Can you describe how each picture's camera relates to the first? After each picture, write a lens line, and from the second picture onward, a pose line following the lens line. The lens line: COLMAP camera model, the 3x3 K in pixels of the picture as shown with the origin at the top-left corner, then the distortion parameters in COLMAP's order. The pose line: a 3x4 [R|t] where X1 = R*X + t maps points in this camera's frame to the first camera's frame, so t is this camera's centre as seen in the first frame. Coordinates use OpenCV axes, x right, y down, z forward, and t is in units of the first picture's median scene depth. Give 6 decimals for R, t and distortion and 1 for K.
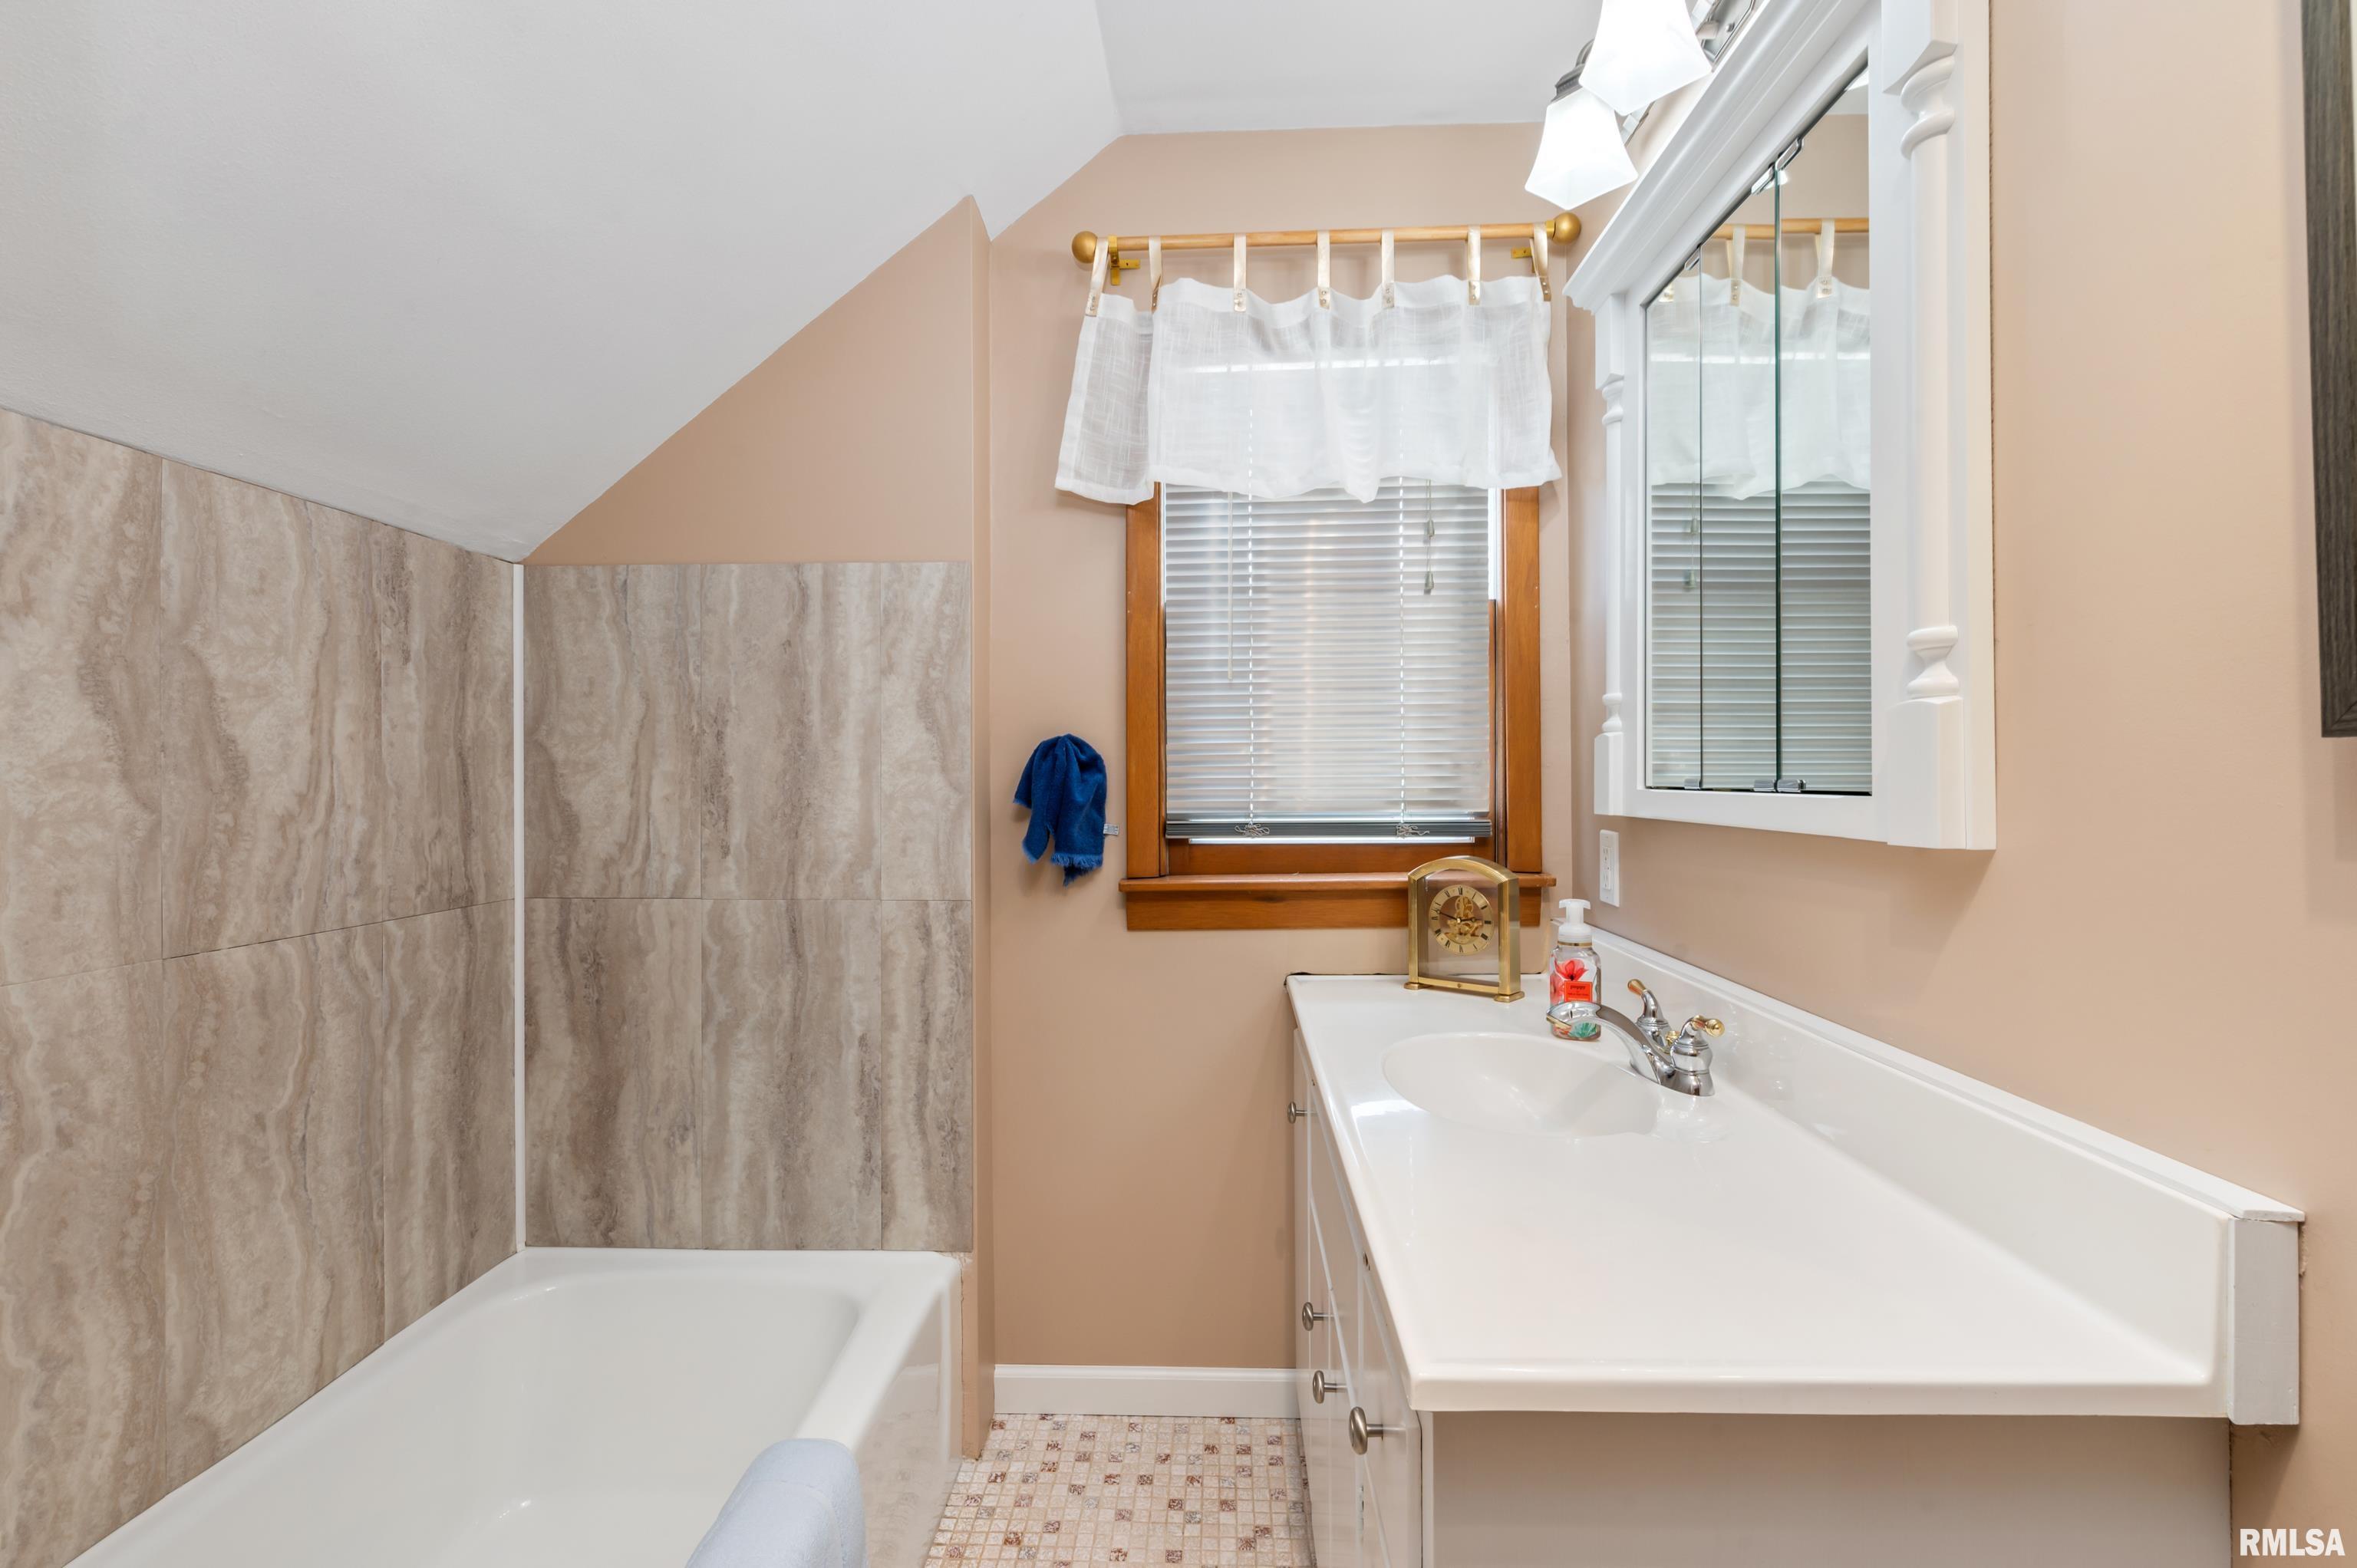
lens RADIAL K [[1036.4, 0, 1180.3], [0, 1036.4, 780.8], [0, 0, 1]] dist [0.003257, 0.000529]
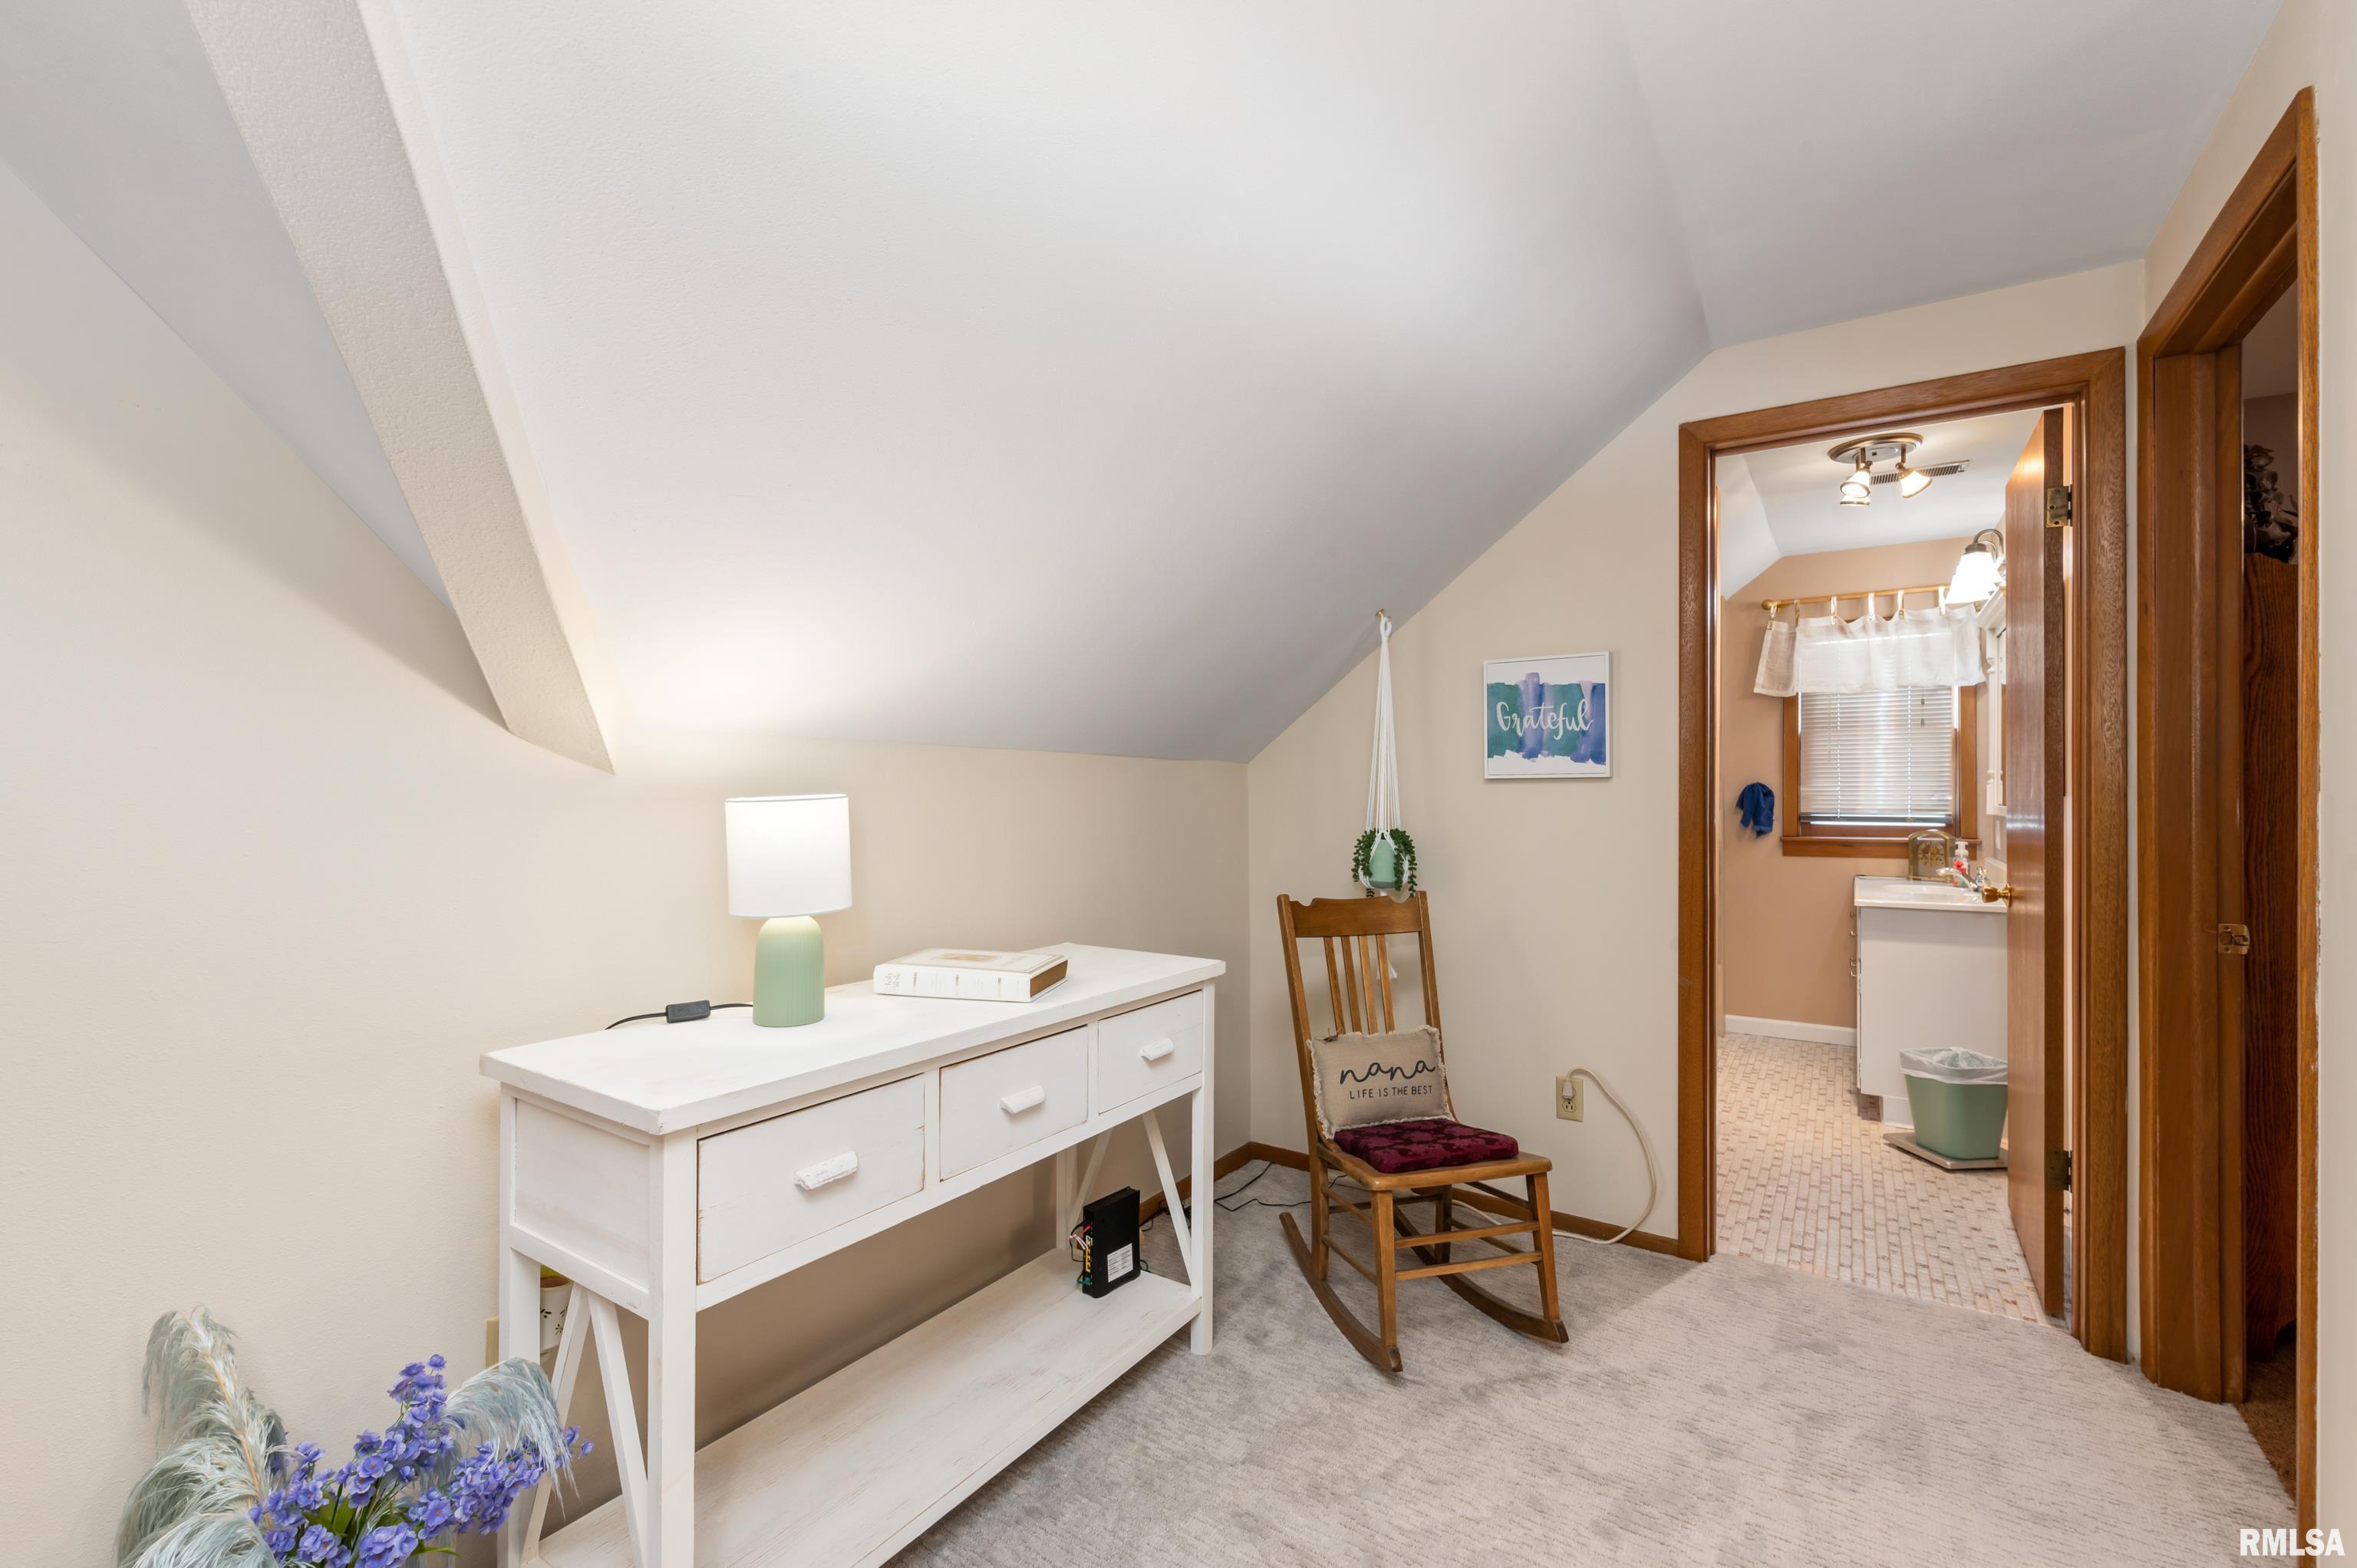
lens RADIAL K [[1036.4, 0, 1181.9], [0, 1036.4, 786.9], [0, 0, 1]] dist [0.003257, 0.000529]
pose [[0.849523, 0.007402, -0.527499, 0.044144], [-0.005798, 0.999972, 0.004694, -0.036811], [0.527519, -0.000929, 0.849543, -2.129559]]
